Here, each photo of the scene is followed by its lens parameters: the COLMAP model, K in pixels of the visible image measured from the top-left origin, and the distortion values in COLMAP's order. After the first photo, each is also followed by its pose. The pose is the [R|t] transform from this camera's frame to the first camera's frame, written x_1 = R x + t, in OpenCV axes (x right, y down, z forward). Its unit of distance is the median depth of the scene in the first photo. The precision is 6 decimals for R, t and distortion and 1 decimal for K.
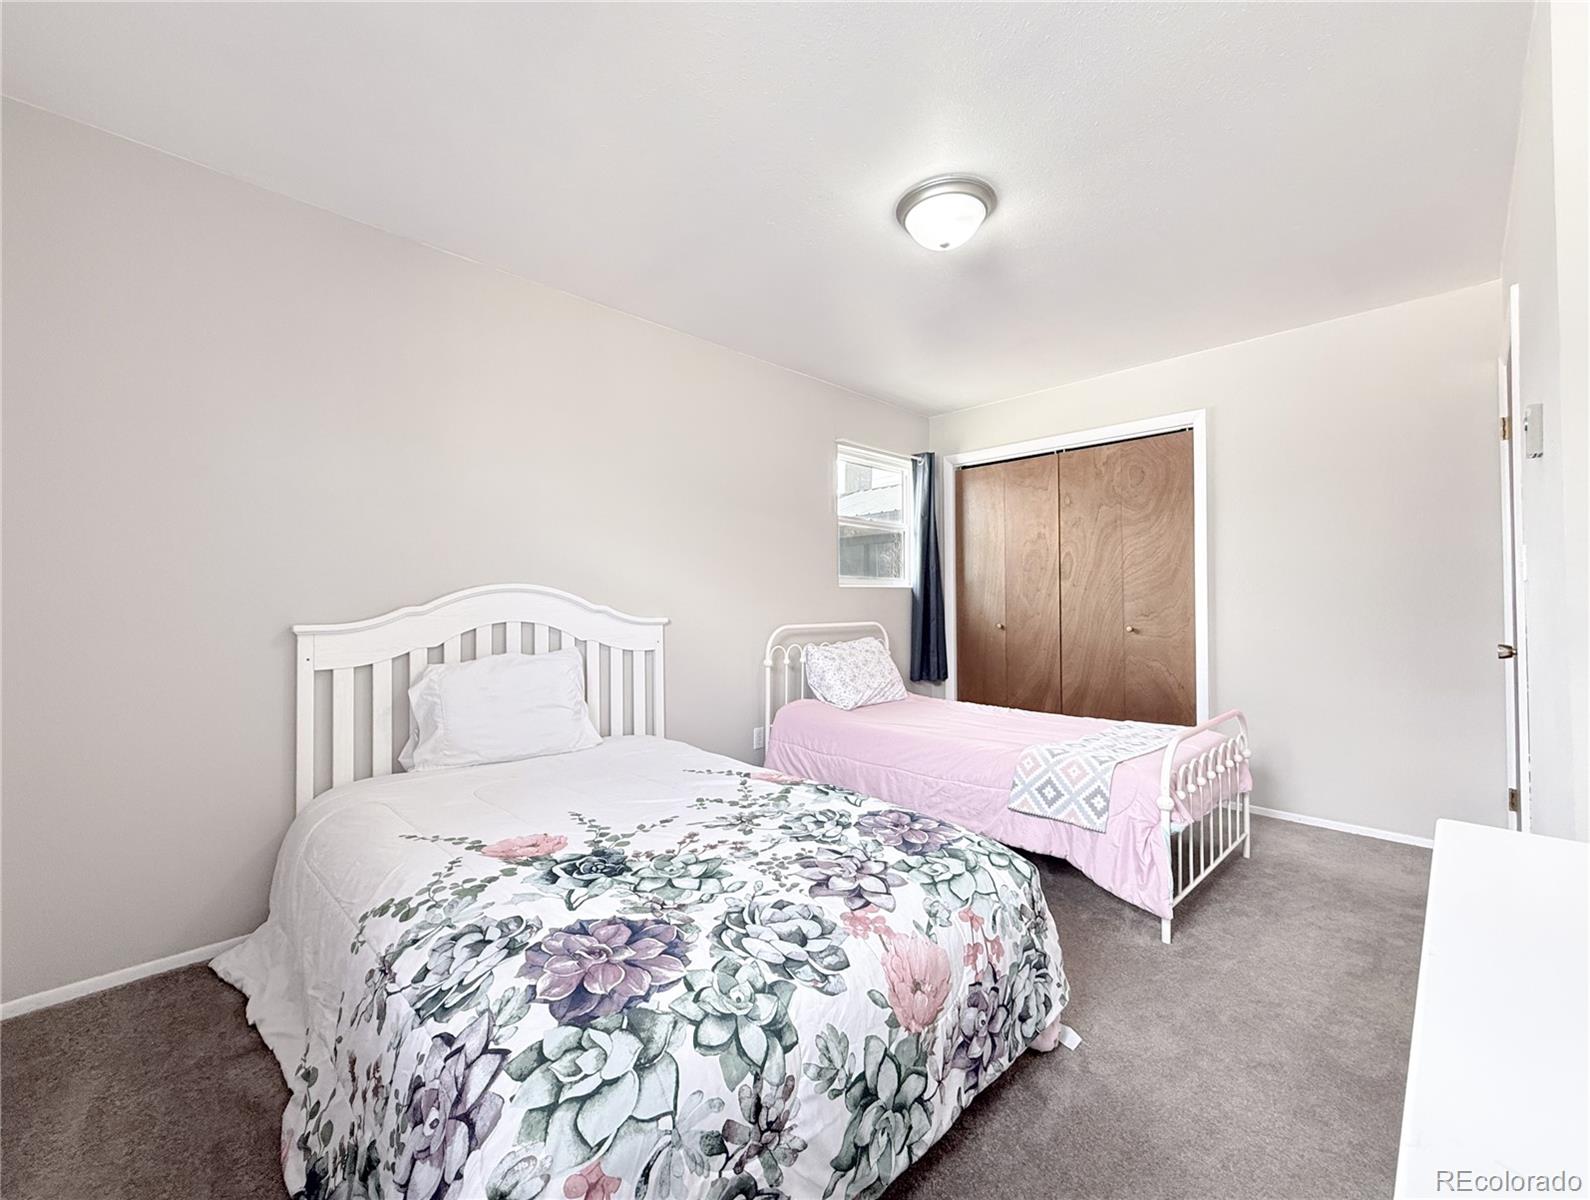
lens RADIAL K [[646.0, 0, 788.1], [0, 646.0, 596.7], [0, 0, 1]] dist [-0.001352, -0.000187]
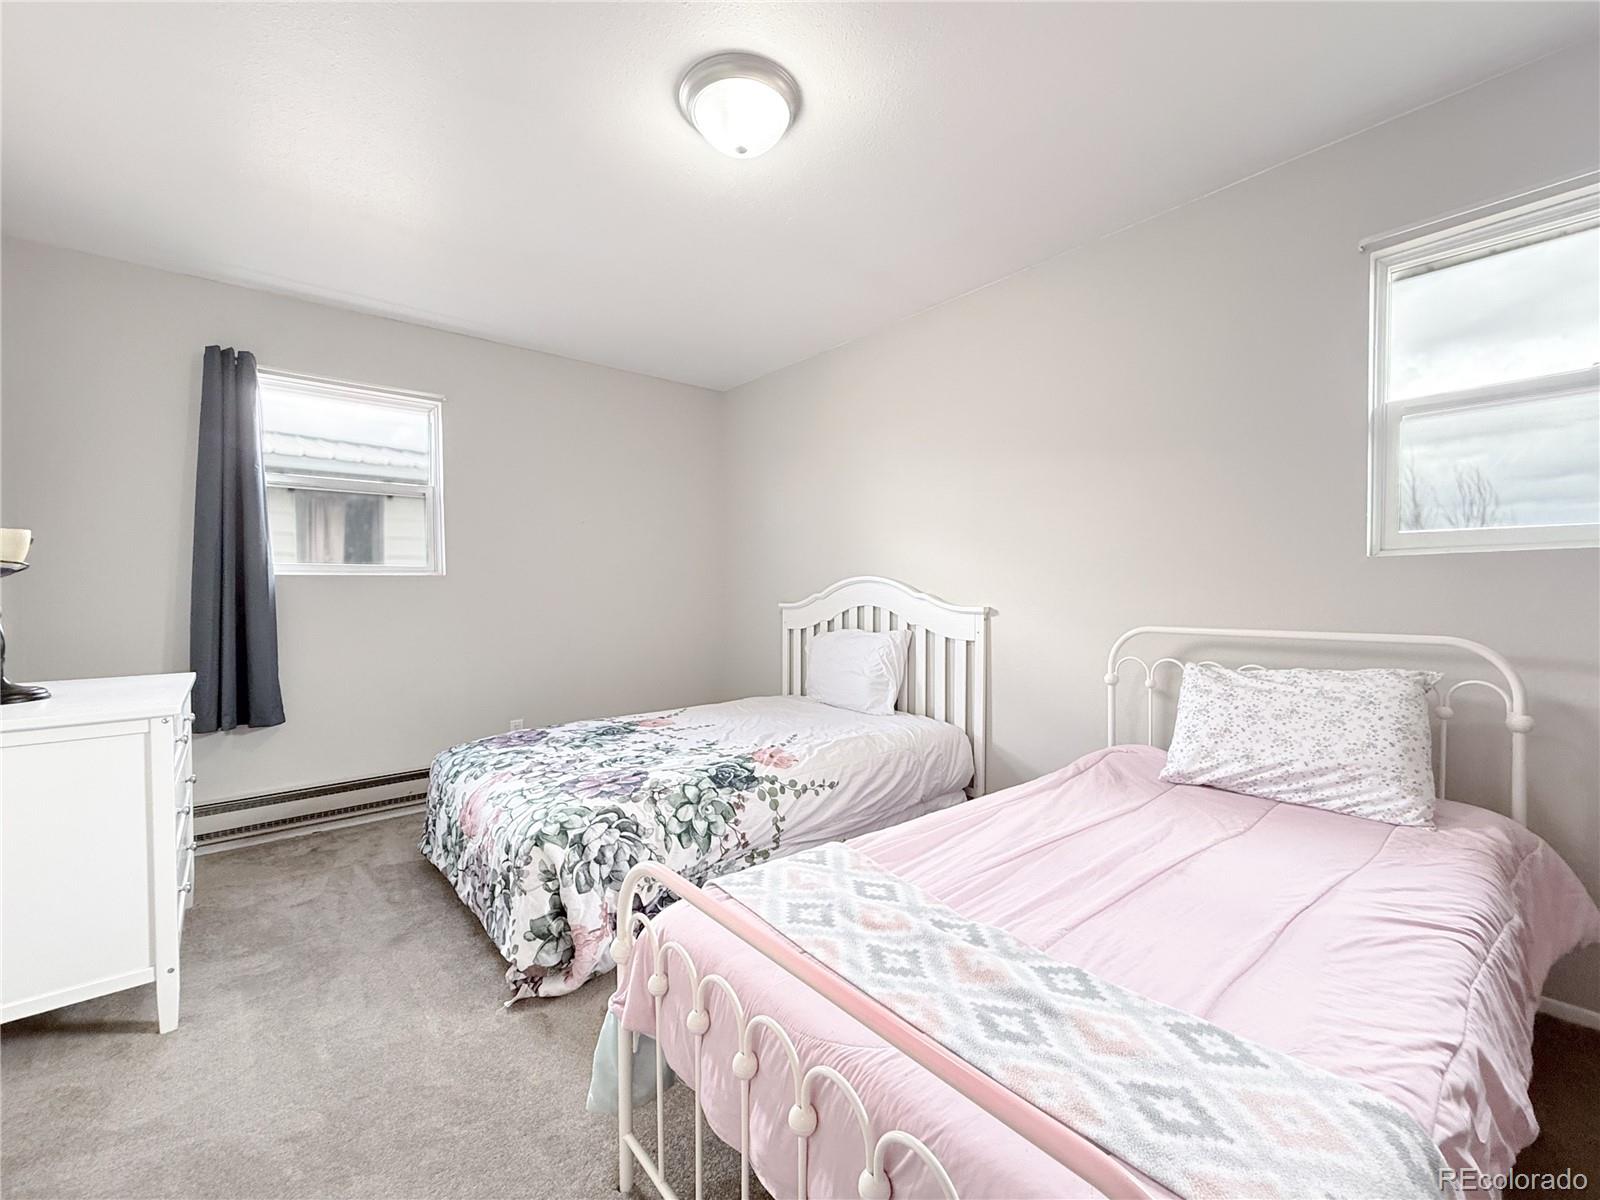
lens RADIAL K [[649.6, 0, 801.8], [0, 649.6, 594.7], [0, 0, 1]] dist [-0.001235, -0.000045]
pose [[-0.045846, -0.004775, -0.998937, 1.227157], [-0.000400, 0.999989, -0.004762, 0.032898], [0.998948, 0.000181, -0.045848, 1.311899]]
